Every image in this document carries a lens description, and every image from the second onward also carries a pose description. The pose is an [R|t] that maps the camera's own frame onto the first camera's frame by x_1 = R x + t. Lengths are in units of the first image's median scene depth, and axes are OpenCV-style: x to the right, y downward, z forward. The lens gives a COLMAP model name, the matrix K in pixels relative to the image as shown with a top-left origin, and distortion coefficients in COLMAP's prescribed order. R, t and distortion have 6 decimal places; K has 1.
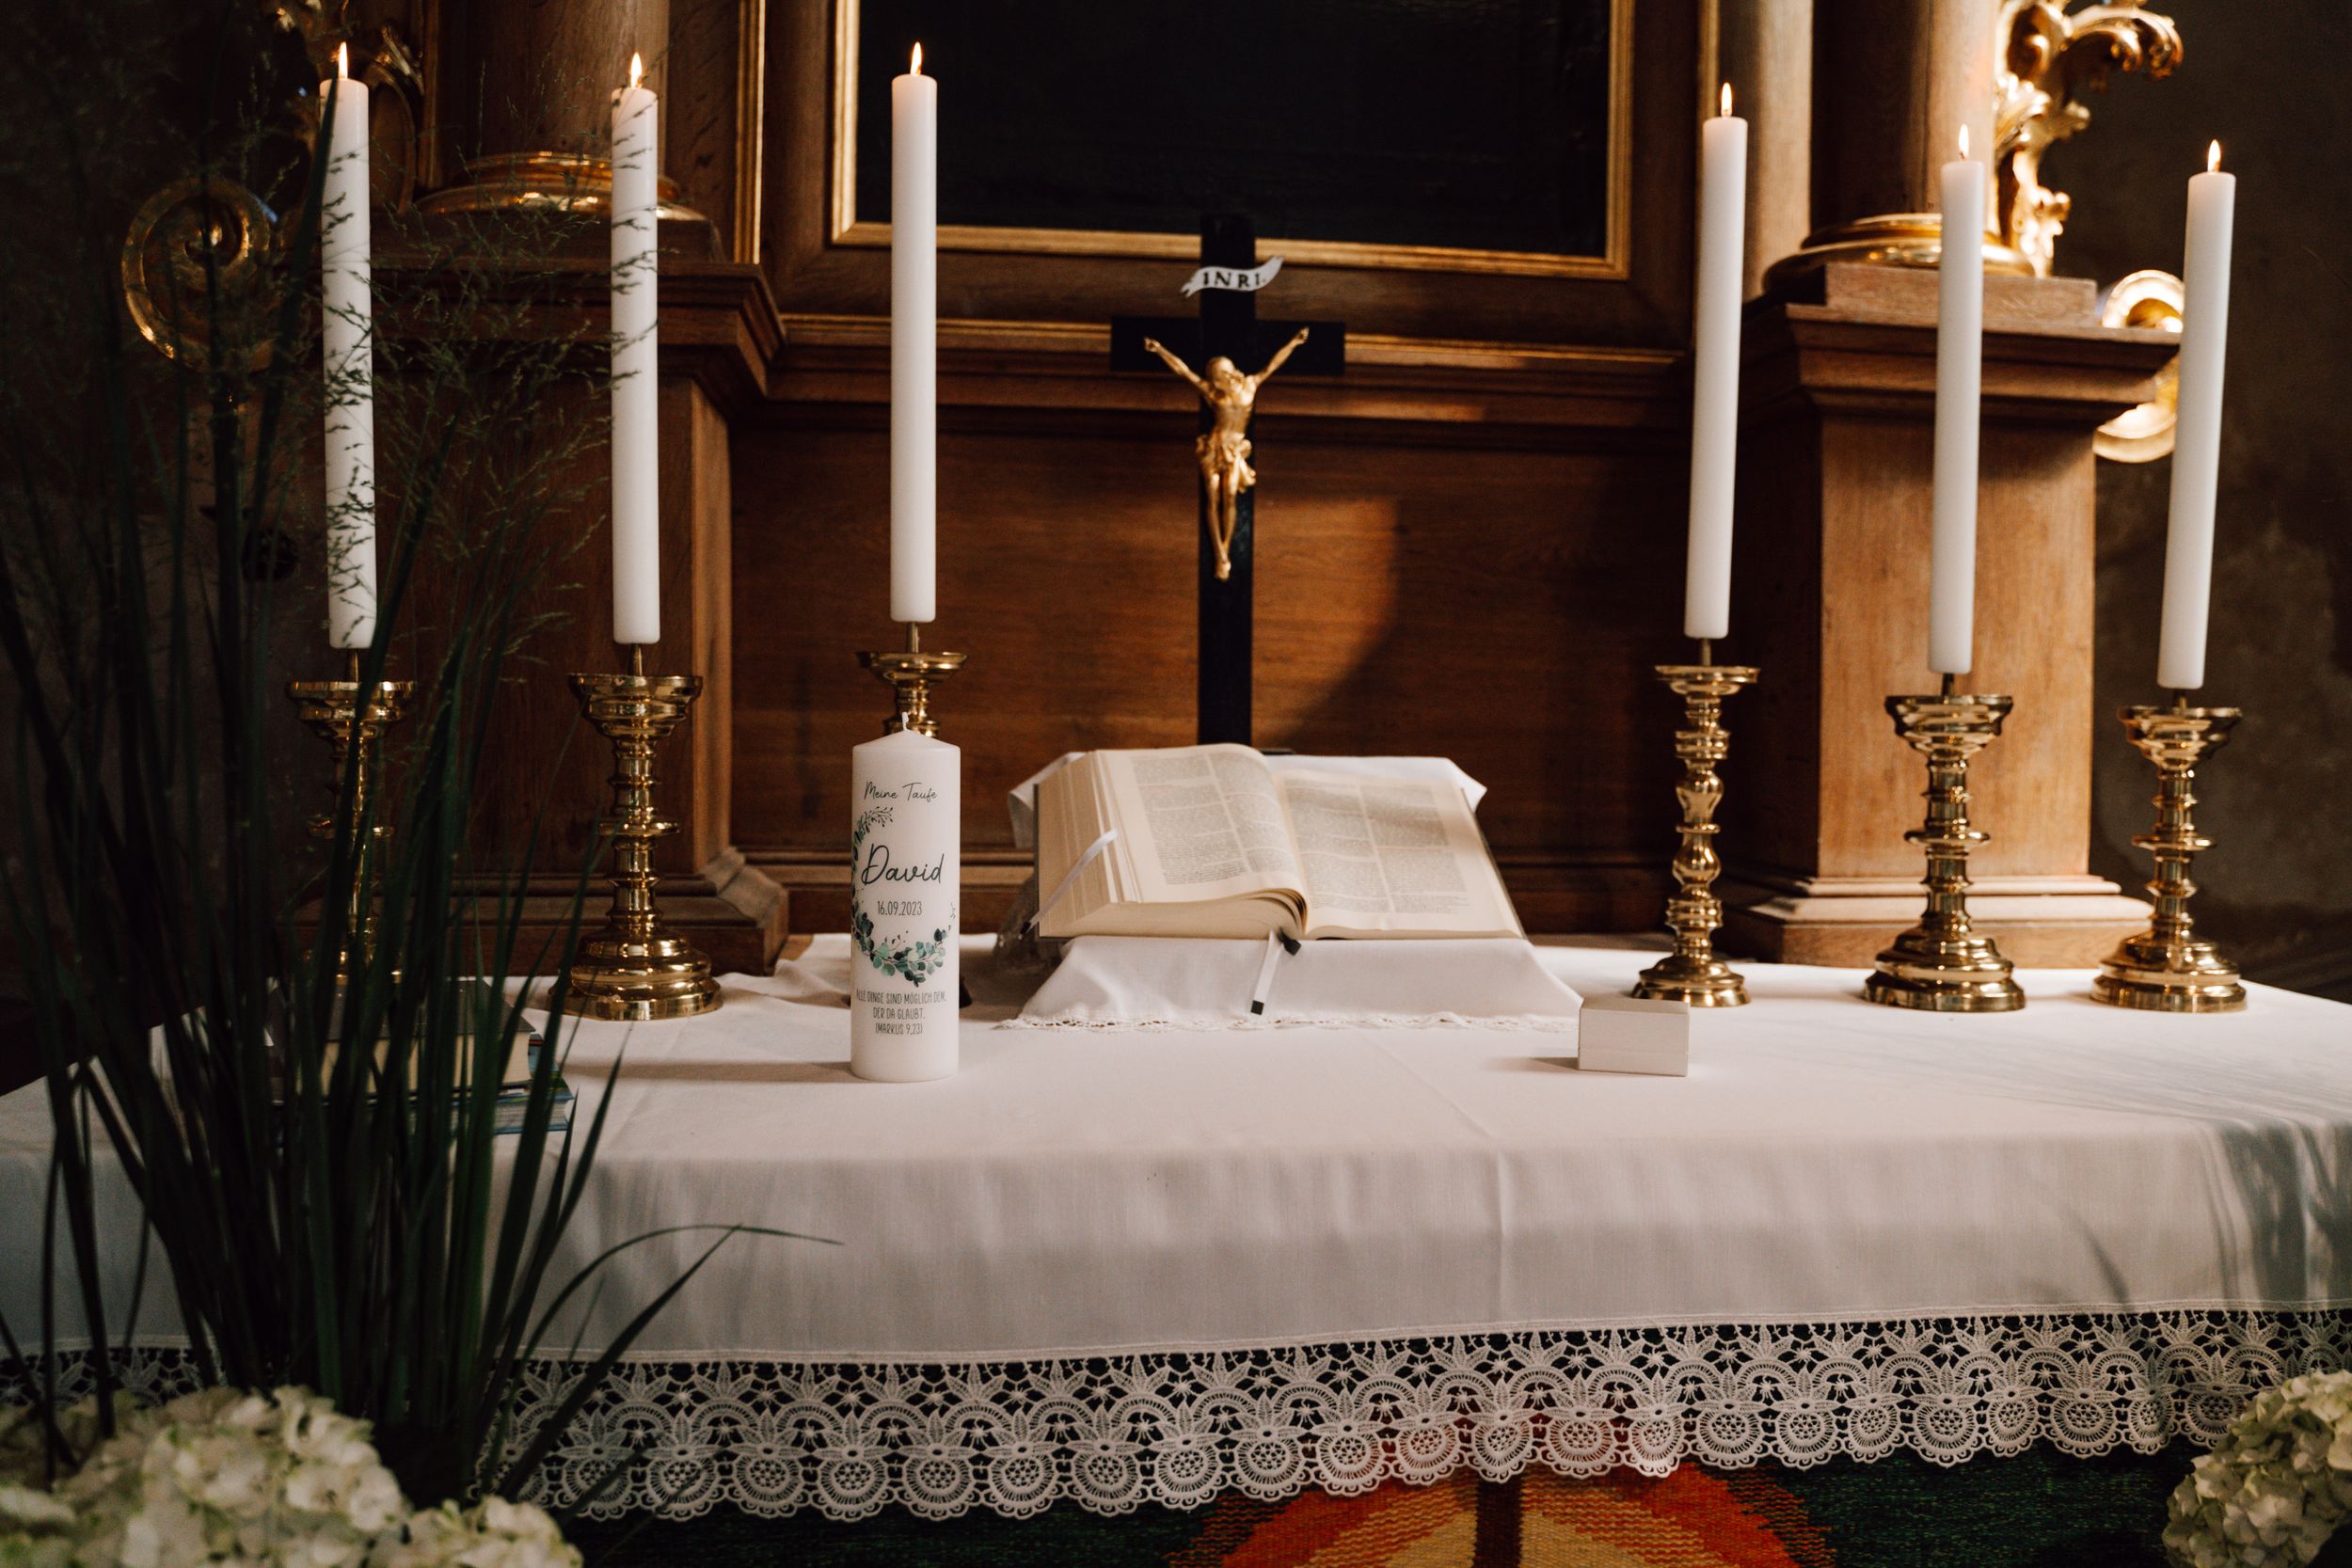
lens RADIAL K [[2022.6, 0, 1176.0], [0, 2022.6, 784.0], [0, 0, 1]] dist [-0.051180, 0.000627]
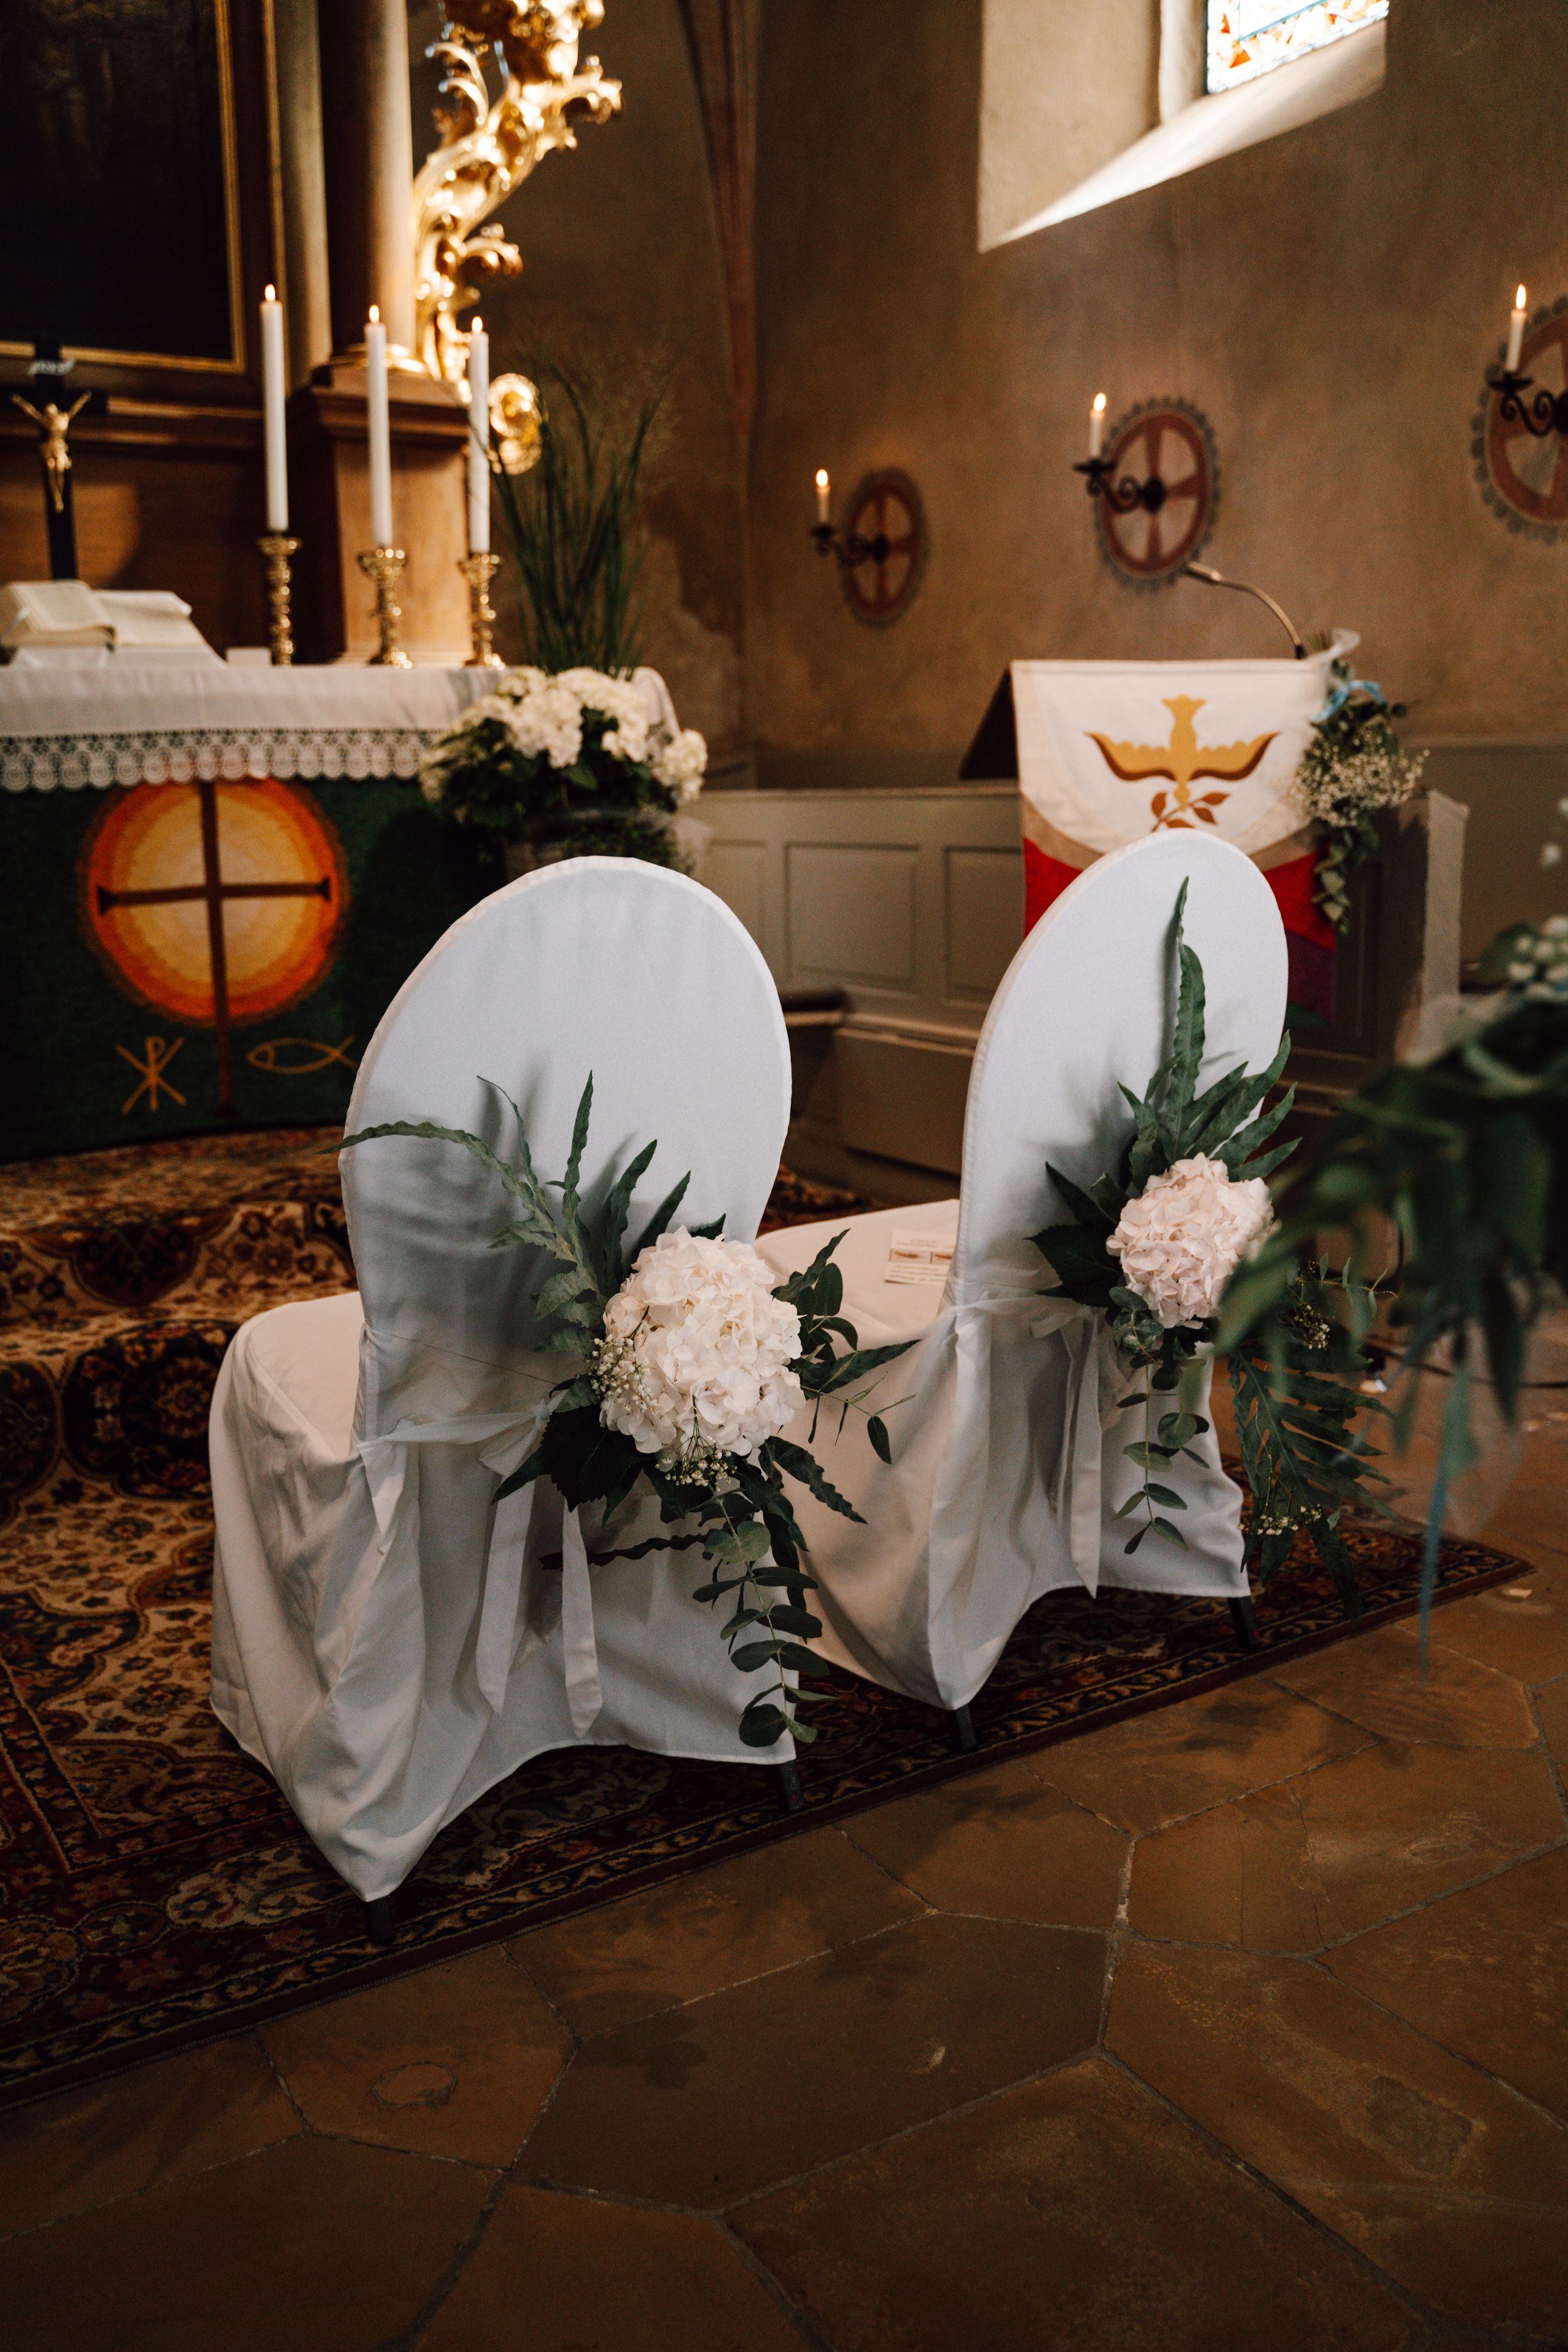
lens RADIAL K [[1971.1, 0, 784.0], [0, 1971.1, 1176.0], [0, 0, 1]] dist [-0.114547, 0.086266]
pose [[0.909963, -0.113366, 0.398892, -0.186318], [0.054307, 0.986201, 0.156393, 0.346630], [-0.411118, -0.120649, 0.903563, -1.366023]]
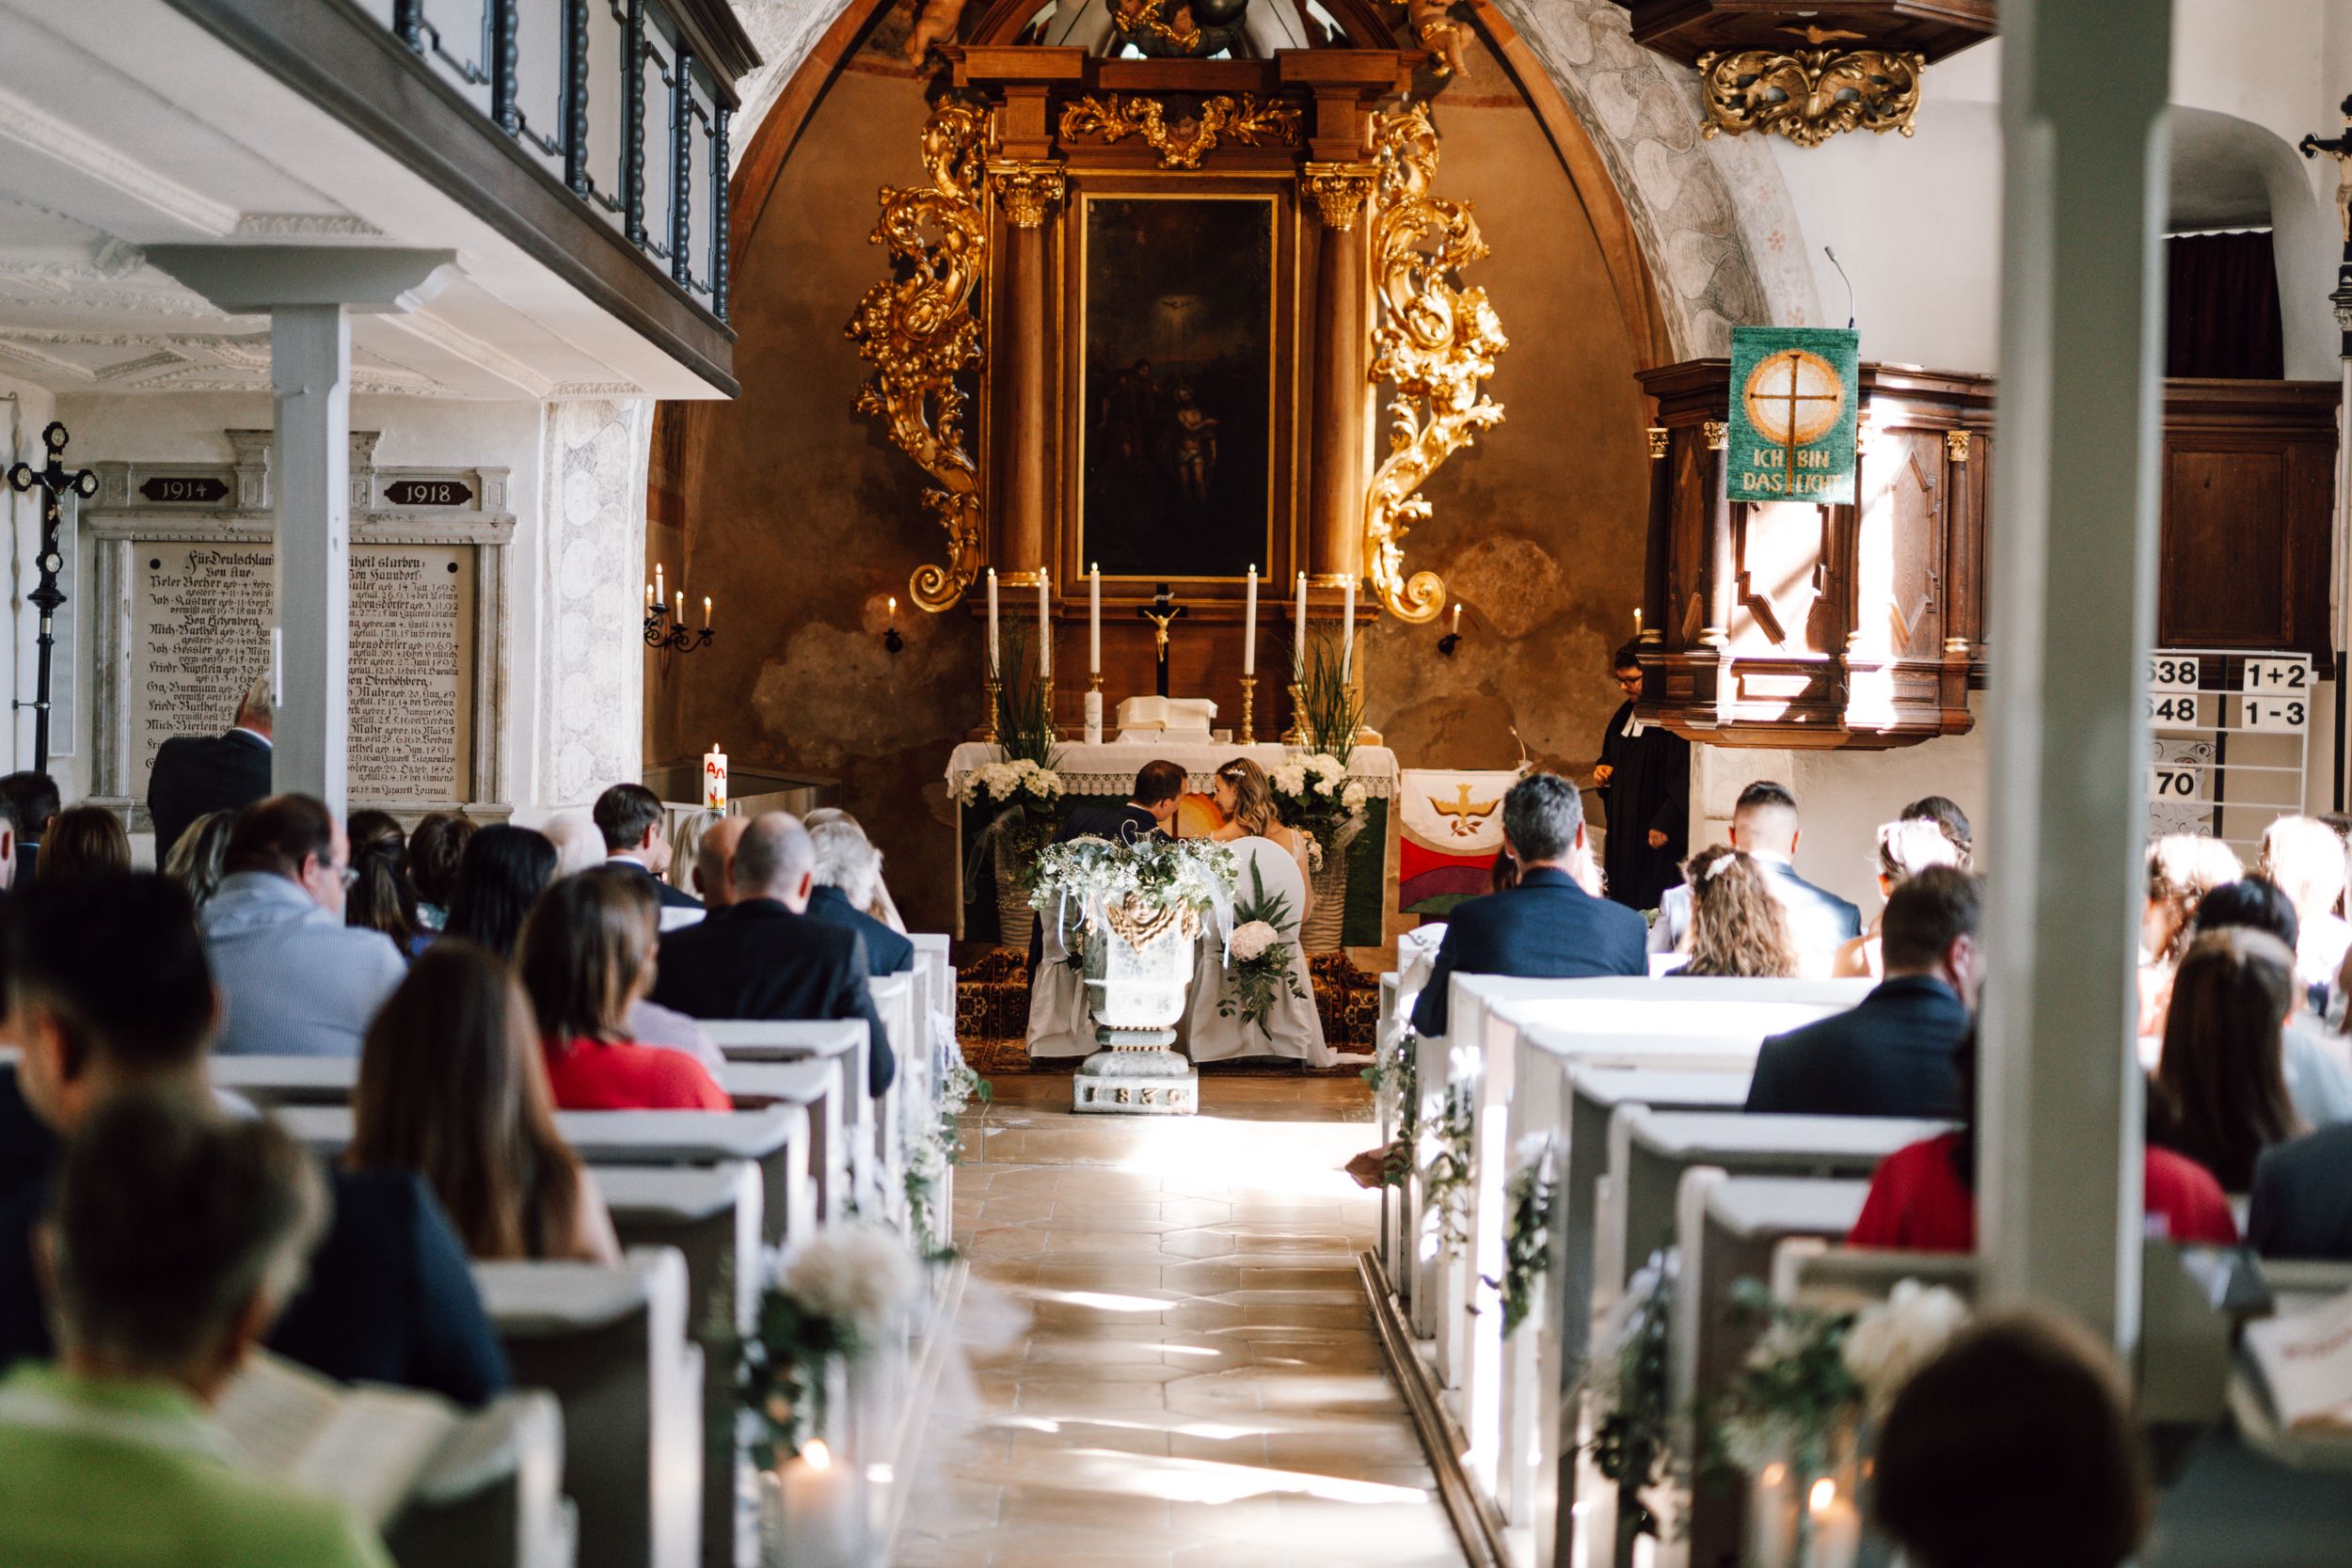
lens RADIAL K [[3362.5, 0, 1176.0], [0, 3362.5, 784.0], [0, 0, 1]] dist [0.018362, 0.054857]
pose [[0.993214, -0.002213, -0.116282, 1.044803], [-0.000424, 0.999744, -0.022640, 0.388977], [0.116302, 0.022536, 0.992958, -7.300372]]
